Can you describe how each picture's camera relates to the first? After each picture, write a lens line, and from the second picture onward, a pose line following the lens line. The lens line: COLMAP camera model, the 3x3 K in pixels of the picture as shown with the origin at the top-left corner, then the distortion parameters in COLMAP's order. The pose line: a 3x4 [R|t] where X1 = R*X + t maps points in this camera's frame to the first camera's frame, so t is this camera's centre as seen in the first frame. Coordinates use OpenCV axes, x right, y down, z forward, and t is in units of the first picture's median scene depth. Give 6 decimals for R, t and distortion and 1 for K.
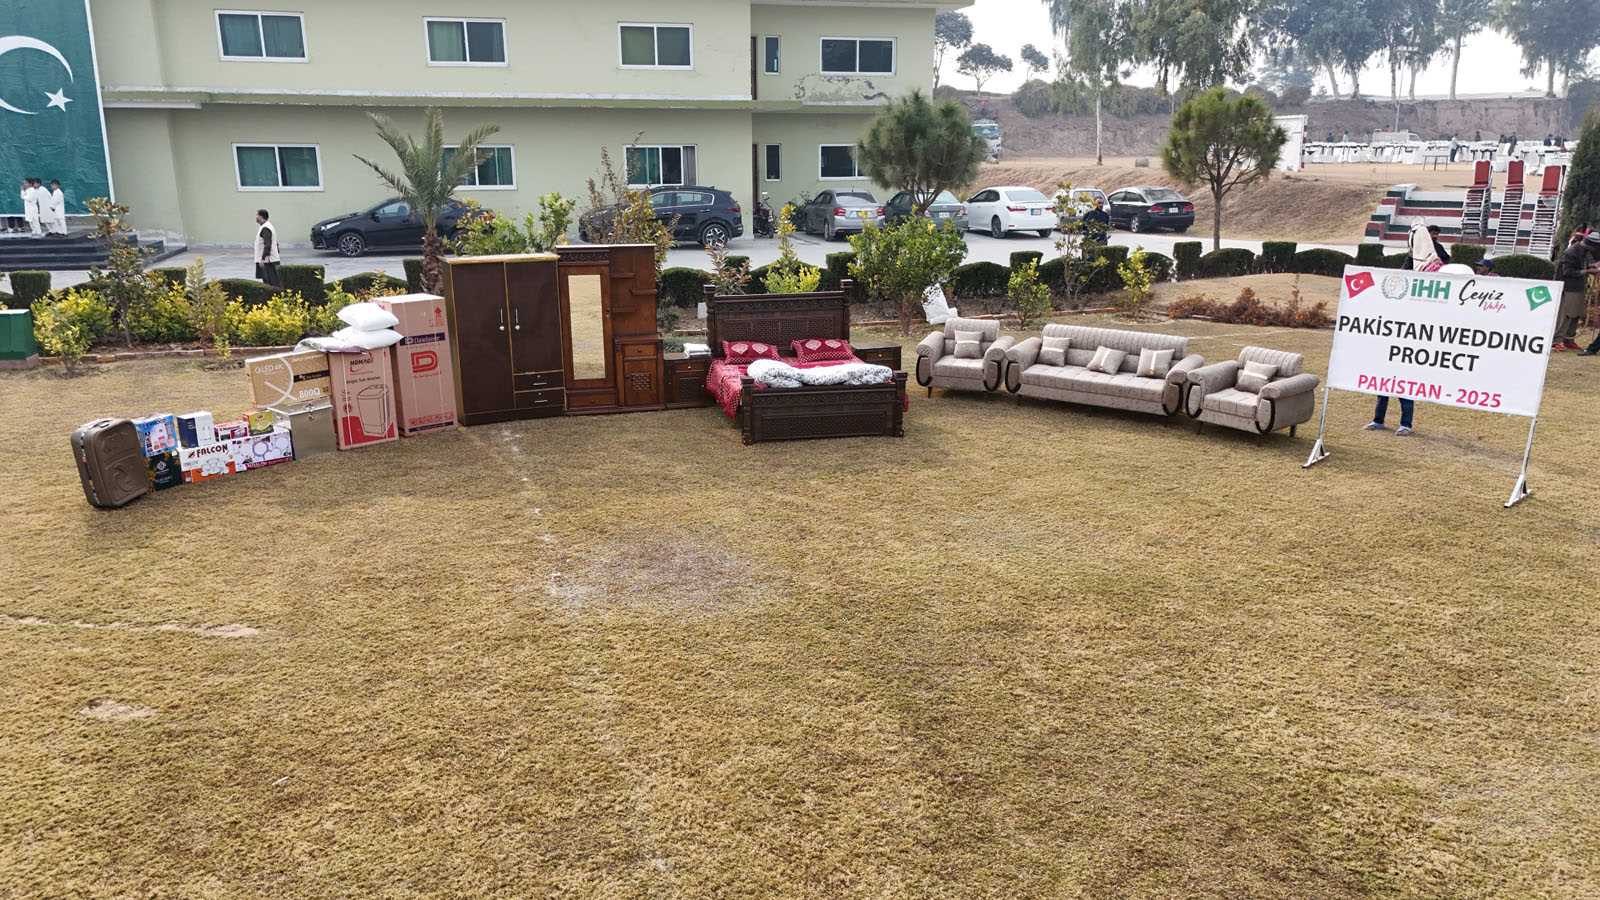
lens RADIAL K [[1160.9, 0, 800.0], [0, 1160.9, 450.0], [0, 0, 1]] dist [0.054582, -0.057160]
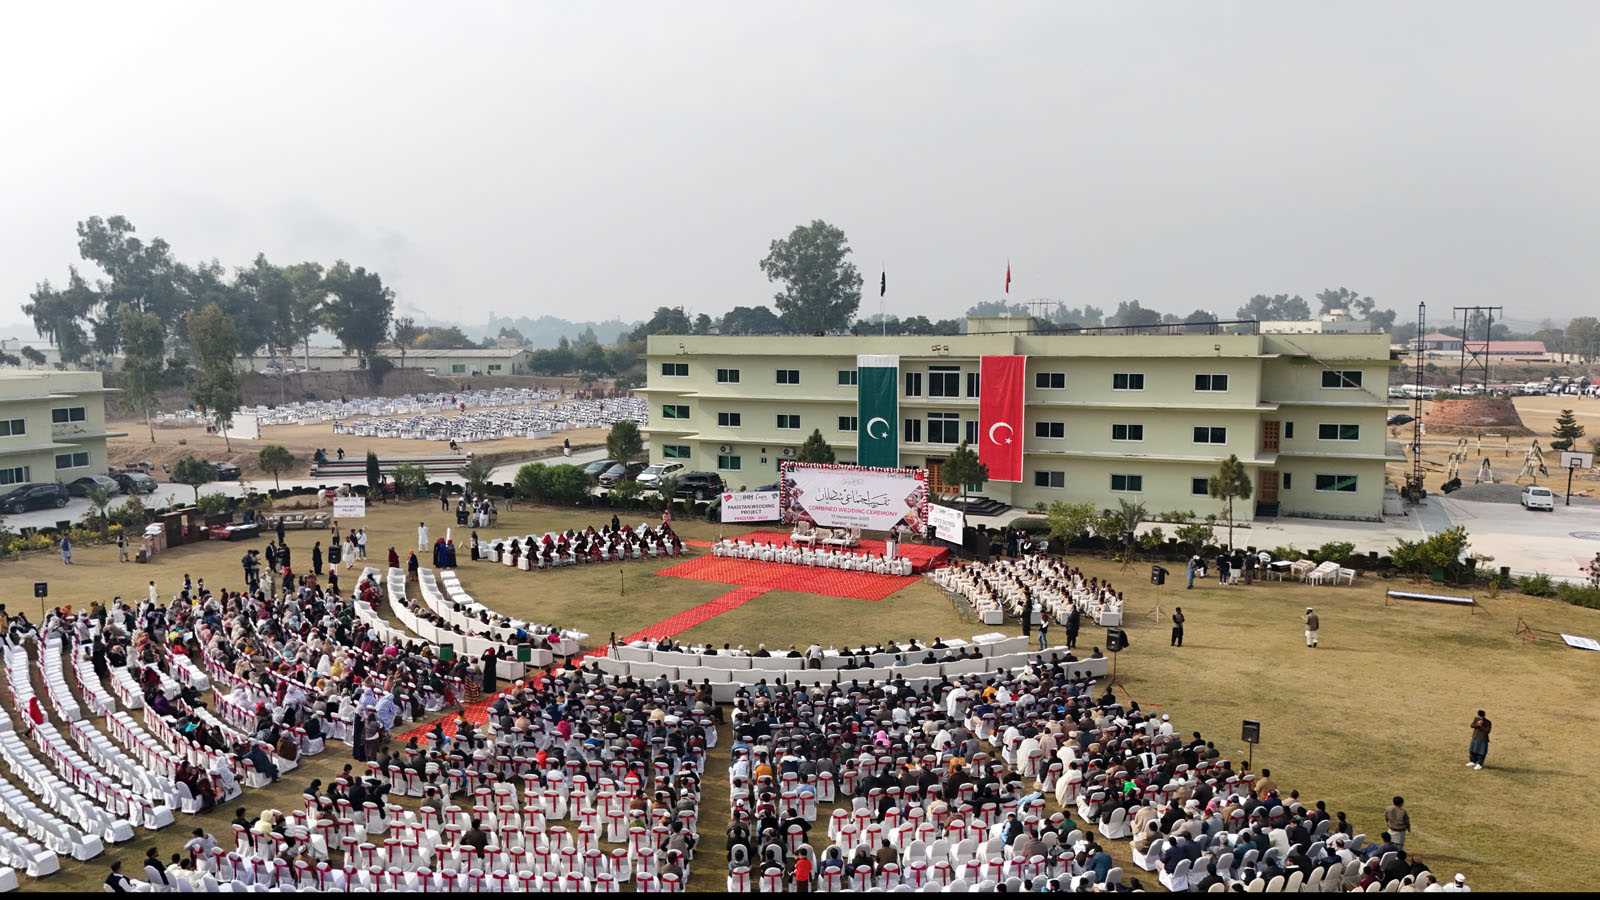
lens RADIAL K [[1160.9, 0, 800.0], [0, 1160.9, 450.0], [0, 0, 1]] dist [0.054582, -0.057160]
pose [[0.619623, -0.079887, 0.780824, -0.351339], [0.201324, 0.977702, -0.059730, 0.057980], [-0.758641, 0.194209, 0.621889, -0.596233]]
